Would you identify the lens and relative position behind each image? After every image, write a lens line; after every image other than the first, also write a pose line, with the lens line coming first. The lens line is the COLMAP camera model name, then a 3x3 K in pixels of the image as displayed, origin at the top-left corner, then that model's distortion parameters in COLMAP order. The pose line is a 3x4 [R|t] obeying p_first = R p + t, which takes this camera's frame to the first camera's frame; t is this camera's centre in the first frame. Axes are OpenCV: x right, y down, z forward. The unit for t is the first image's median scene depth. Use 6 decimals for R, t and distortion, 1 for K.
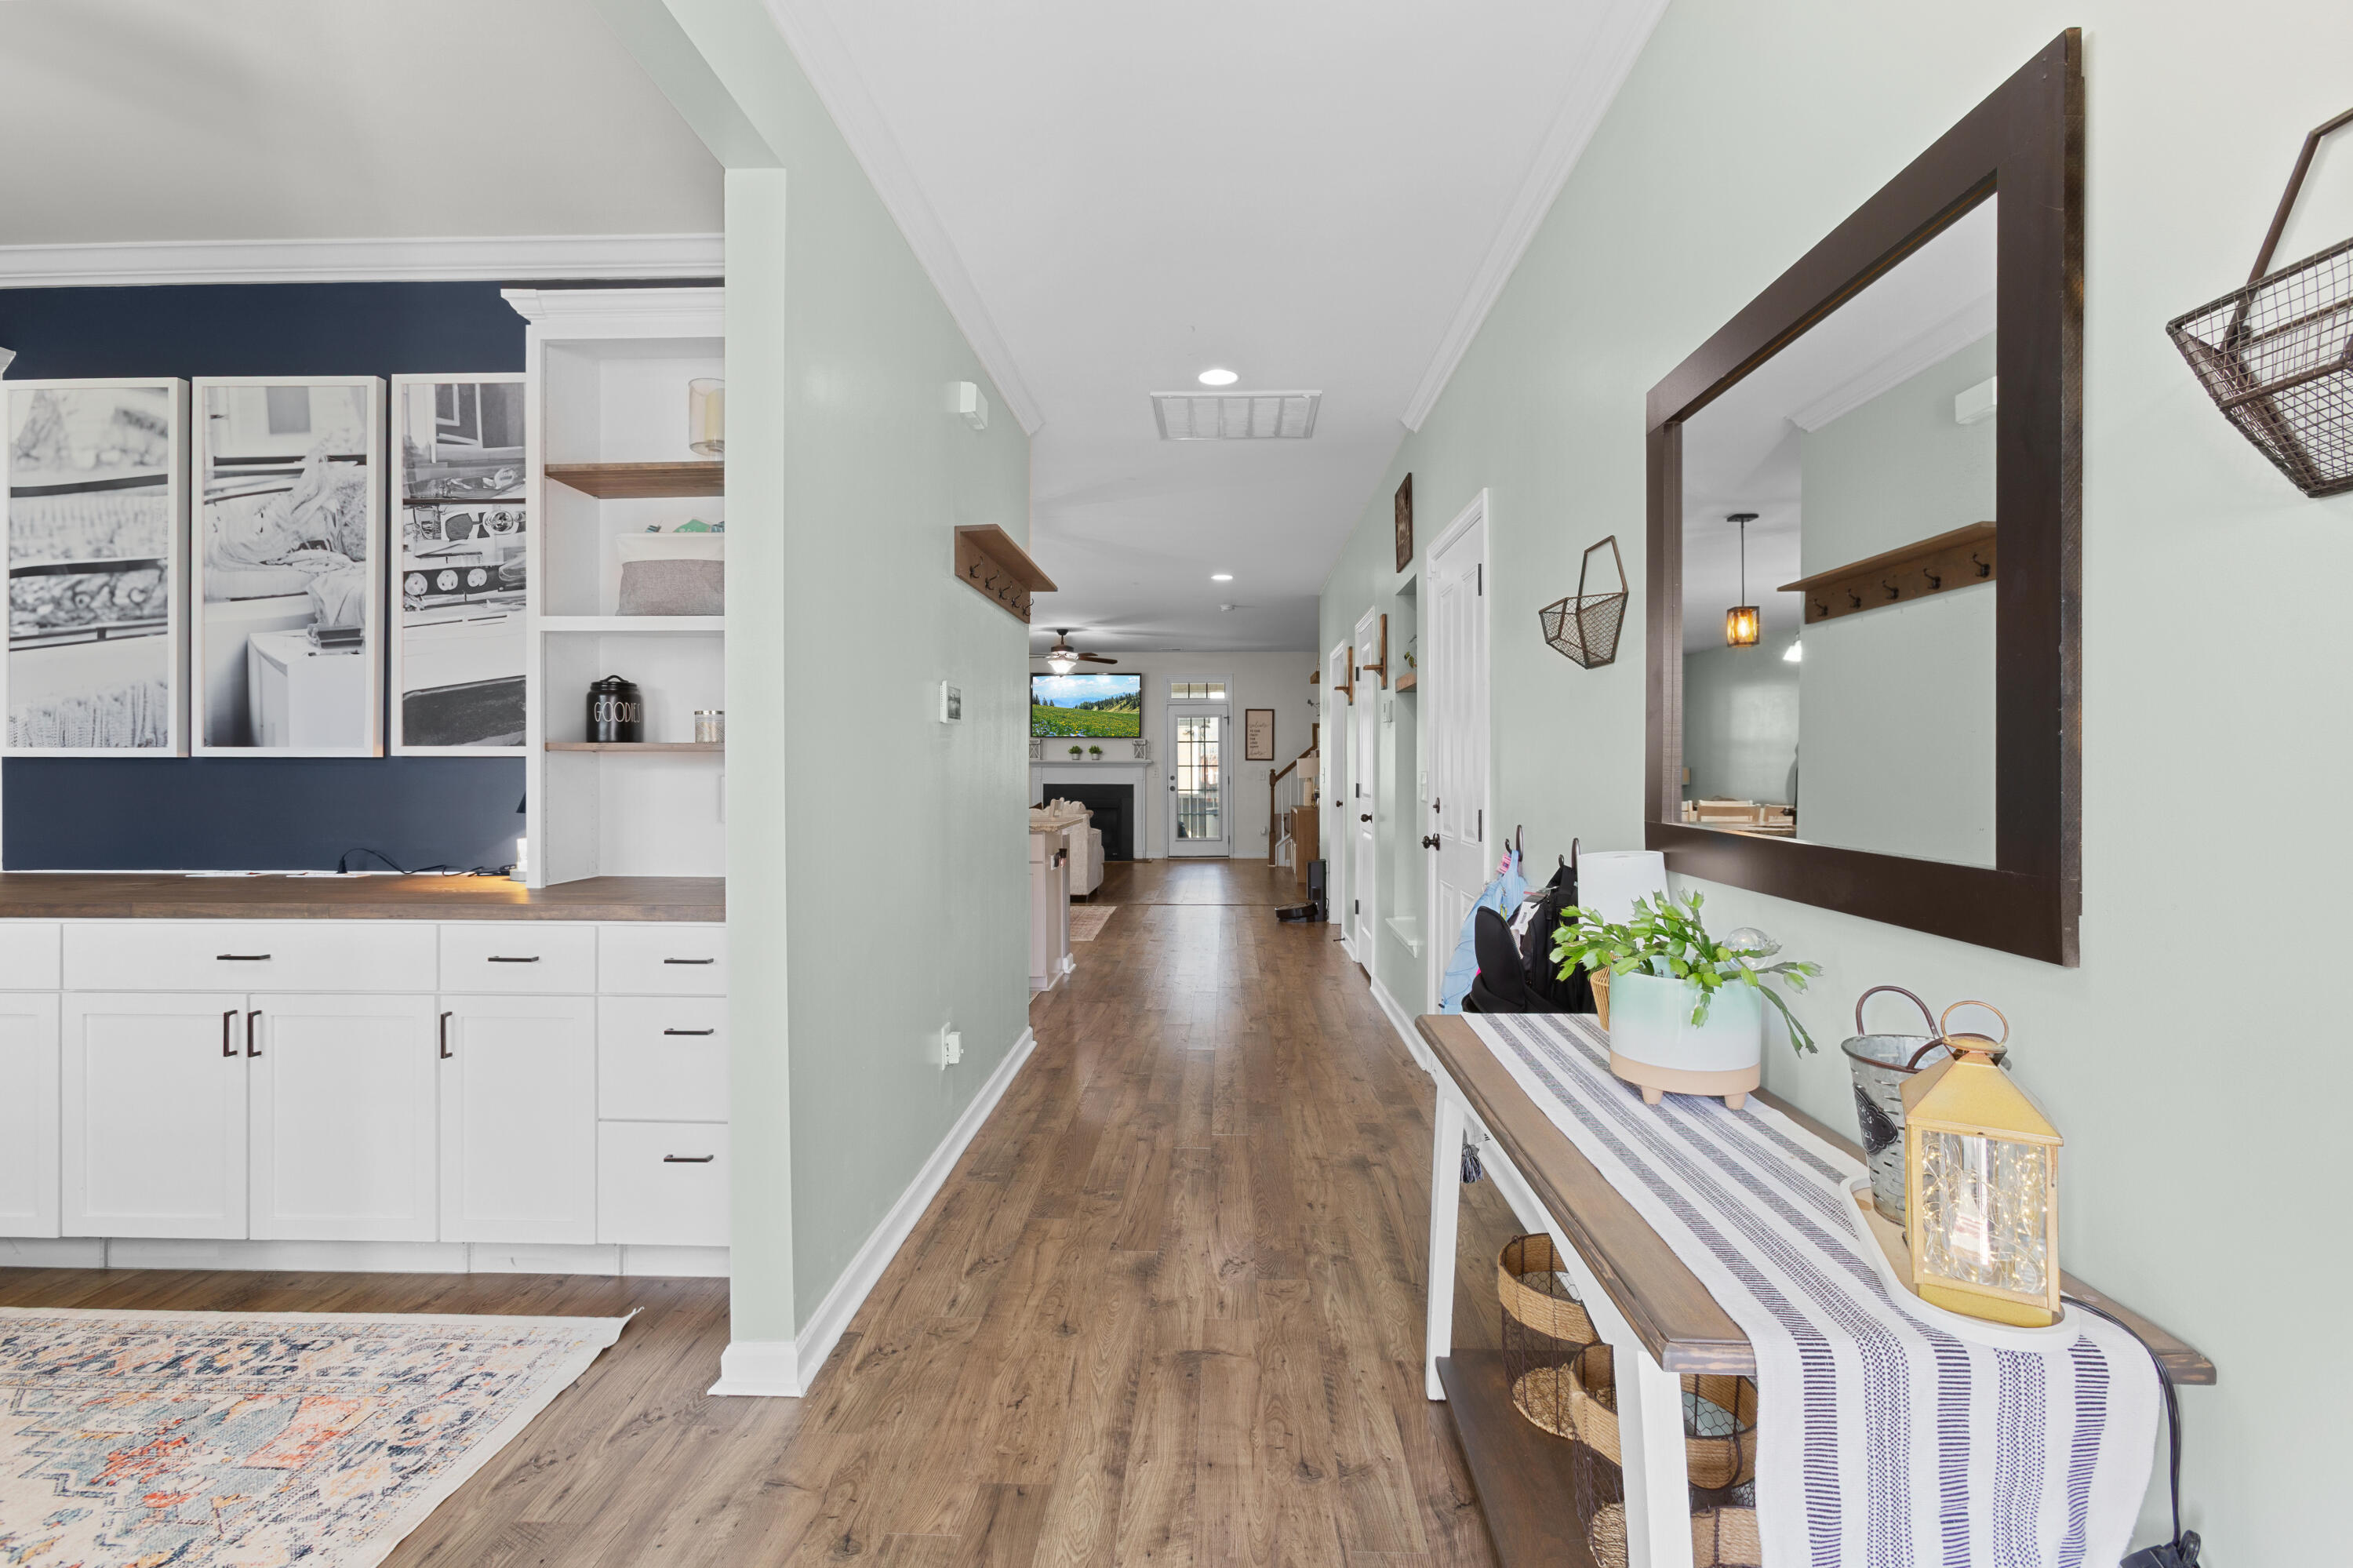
lens RADIAL K [[1061.2, 0, 1185.4], [0, 1061.2, 755.3], [0, 0, 1]] dist [0.010092, 0.000780]
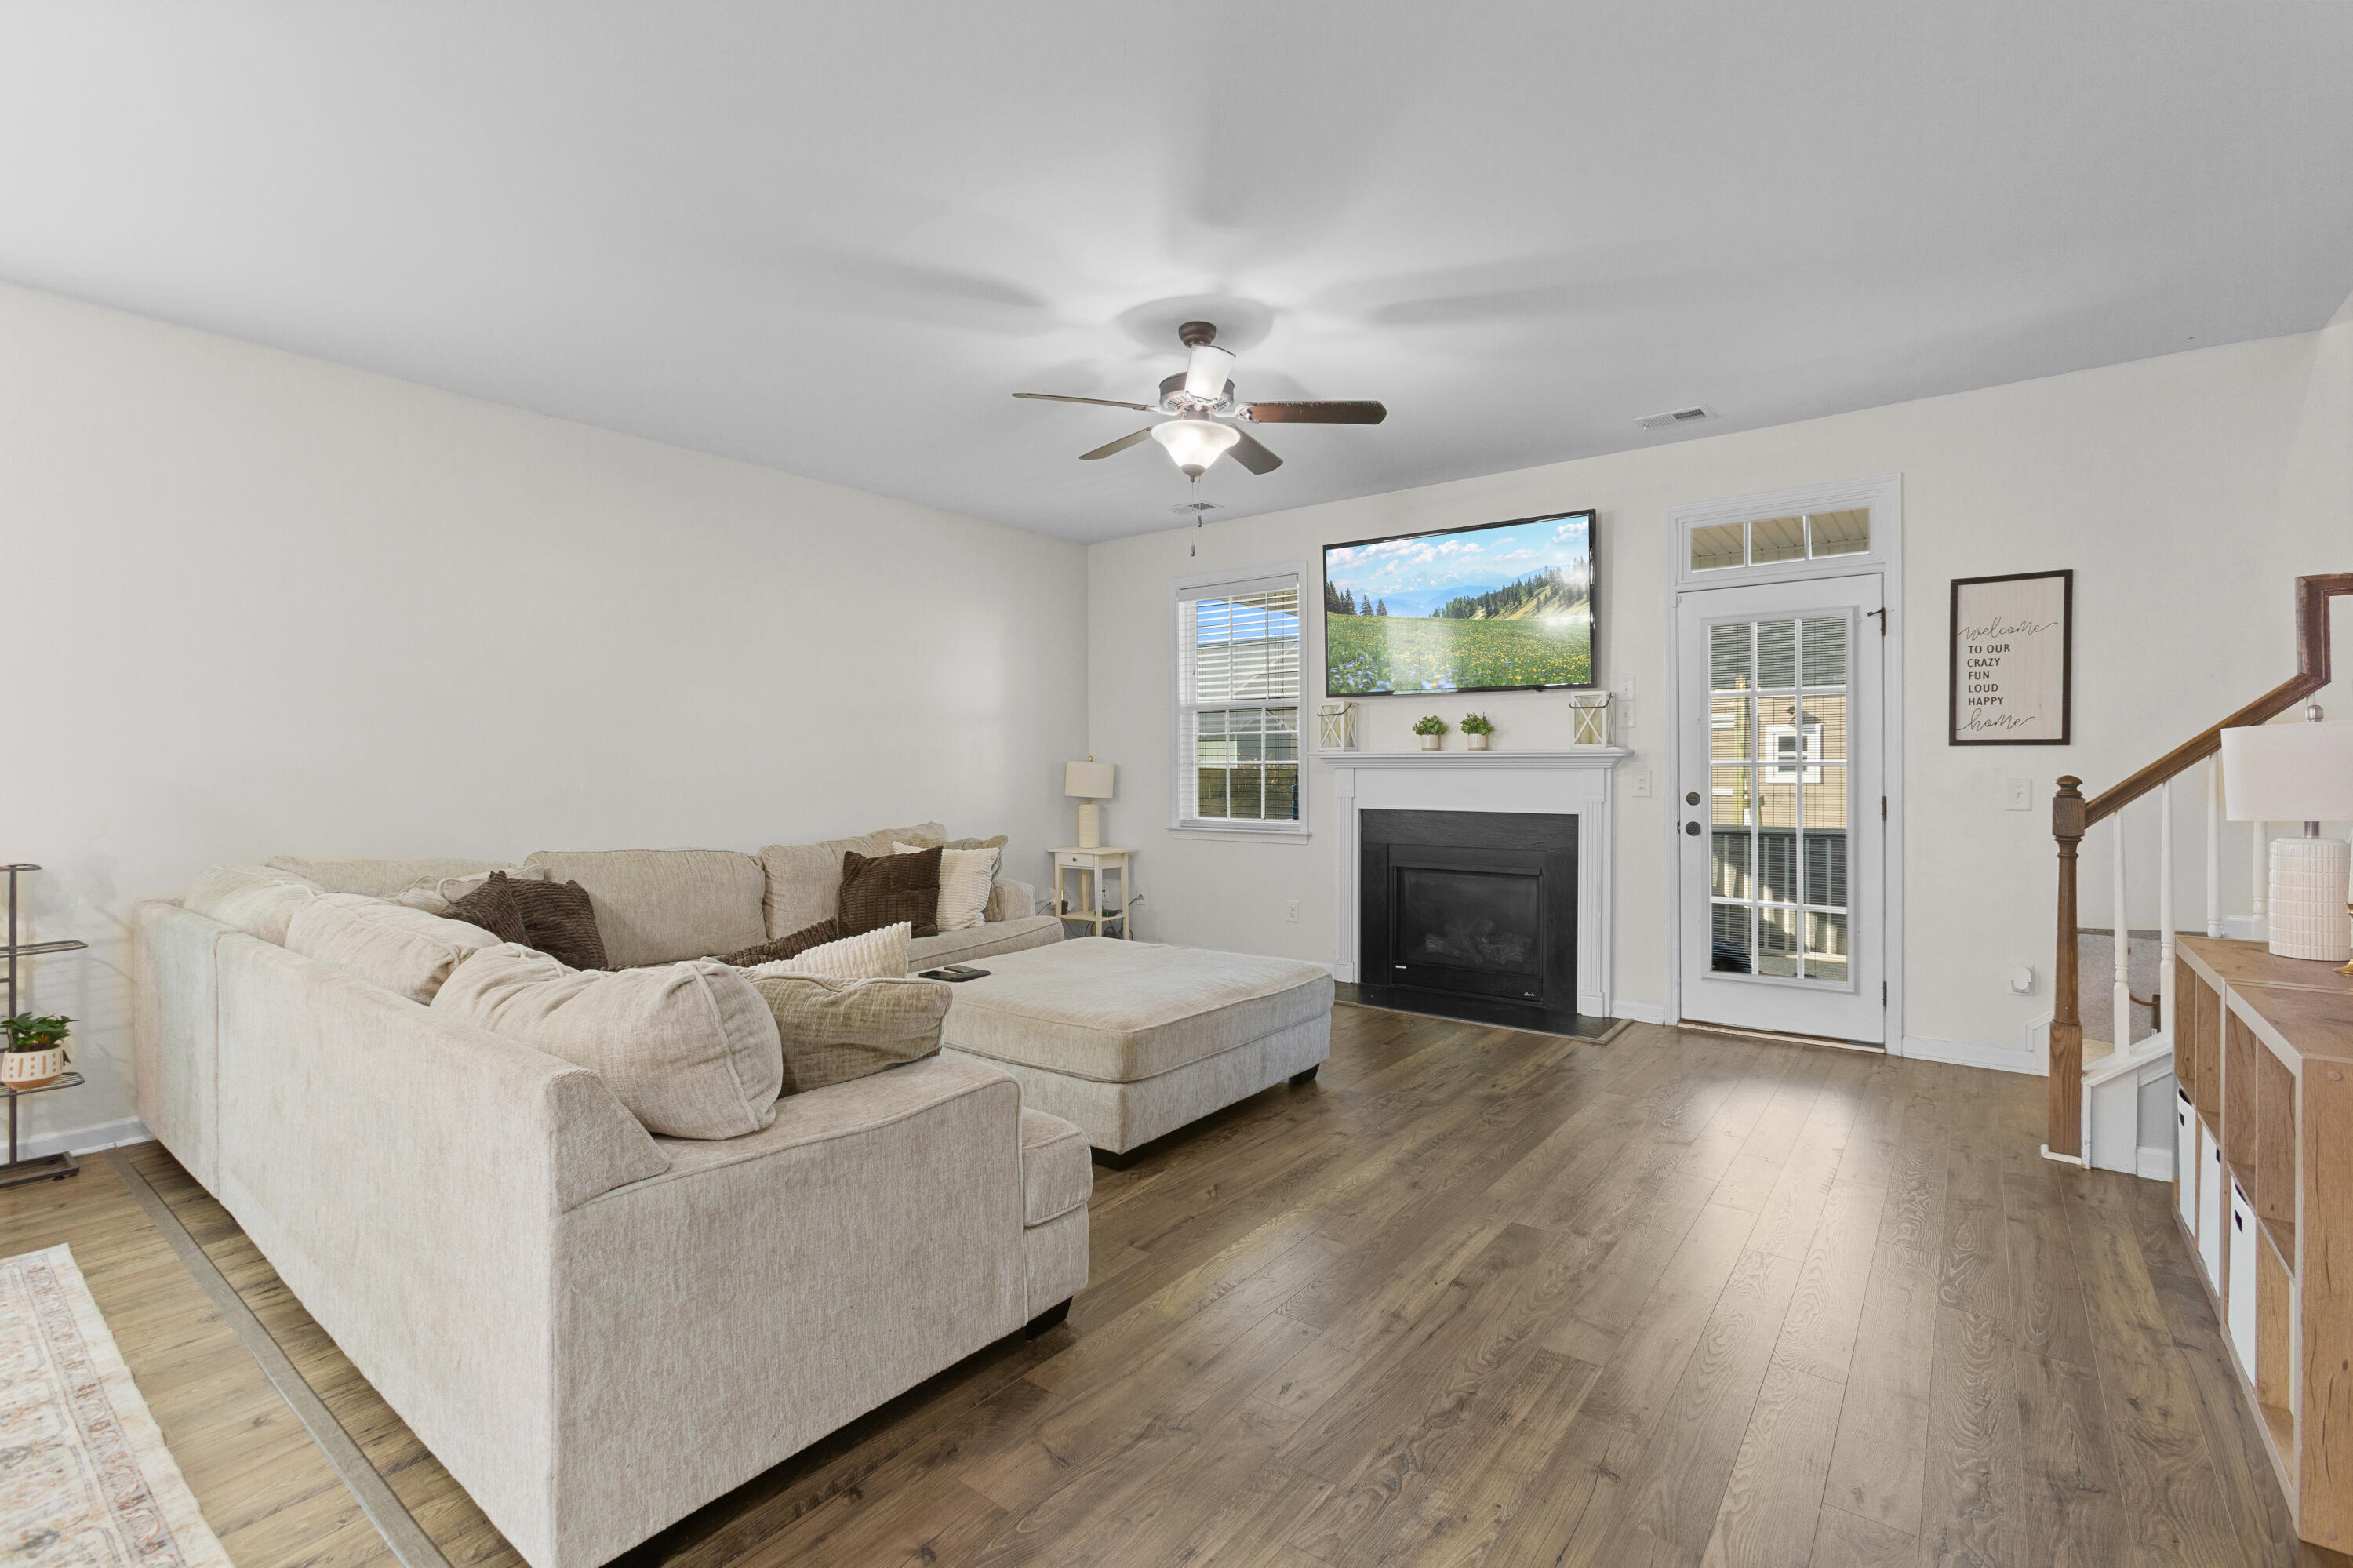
lens RADIAL K [[1044.1, 0, 1182.5], [0, 1044.1, 759.7], [0, 0, 1]] dist [-0.020960, 0.015582]
pose [[0.815618, -0.006925, -0.578549, 0.049124], [0.012198, 0.999912, 0.005227, 0.004745], [0.578462, -0.011320, 0.815631, 0.624889]]
